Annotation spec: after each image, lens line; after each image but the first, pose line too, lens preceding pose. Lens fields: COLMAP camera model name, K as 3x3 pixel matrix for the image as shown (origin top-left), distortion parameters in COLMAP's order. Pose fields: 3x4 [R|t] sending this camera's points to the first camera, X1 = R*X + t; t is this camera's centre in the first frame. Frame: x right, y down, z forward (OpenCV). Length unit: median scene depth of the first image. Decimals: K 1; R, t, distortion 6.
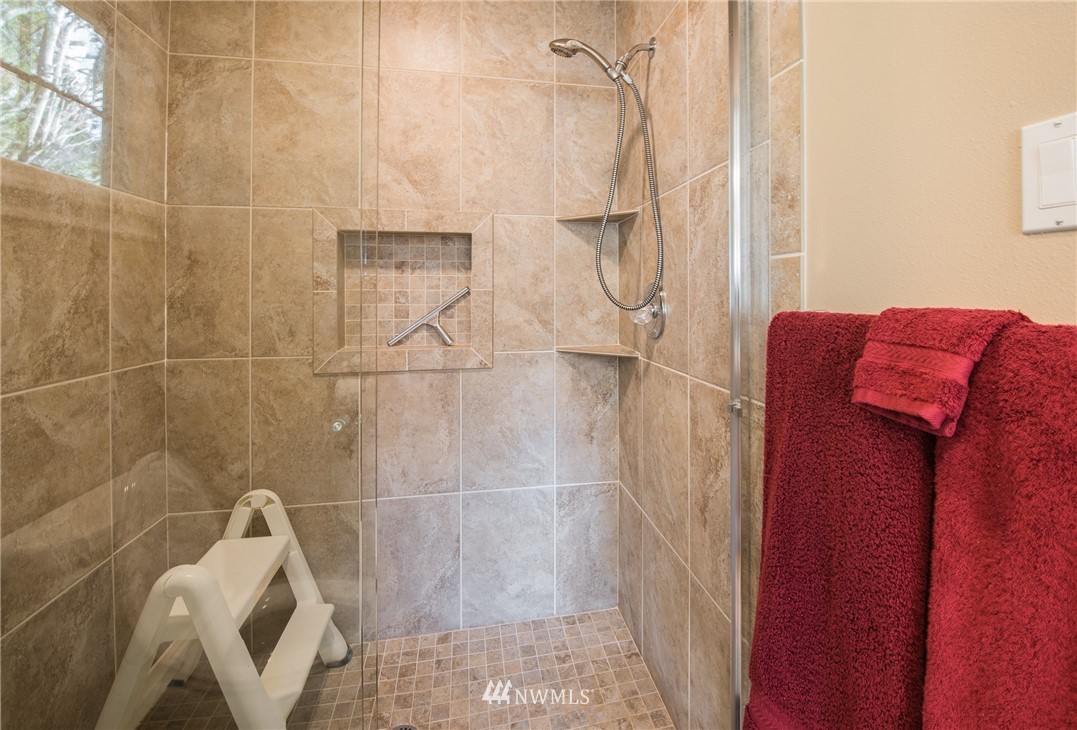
lens RADIAL K [[467.0, 0, 542.6], [0, 467.0, 286.5], [0, 0, 1]] dist [-0.015403, -0.000088]
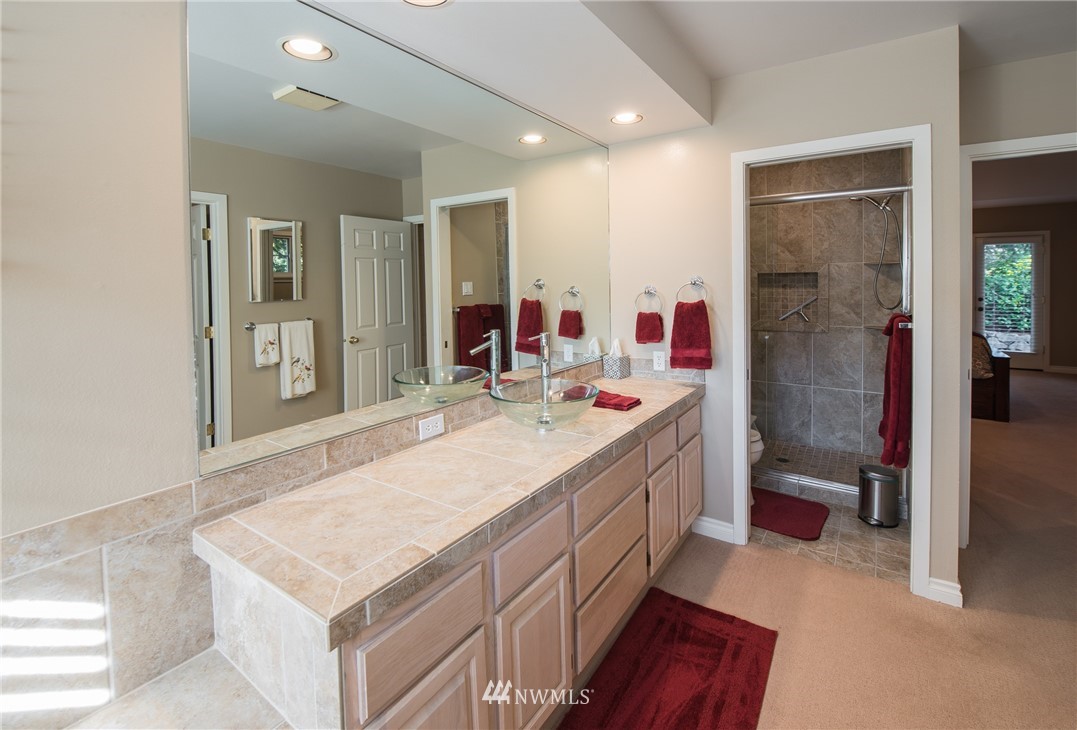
lens RADIAL K [[467.0, 0, 553.3], [0, 467.0, 291.6], [0, 0, 1]] dist [-0.015403, -0.000088]
pose [[0.728288, 0.006625, -0.685239, 0.448492], [0.011403, 0.999698, 0.021785, -0.083027], [0.685176, -0.023680, 0.727993, -1.487317]]
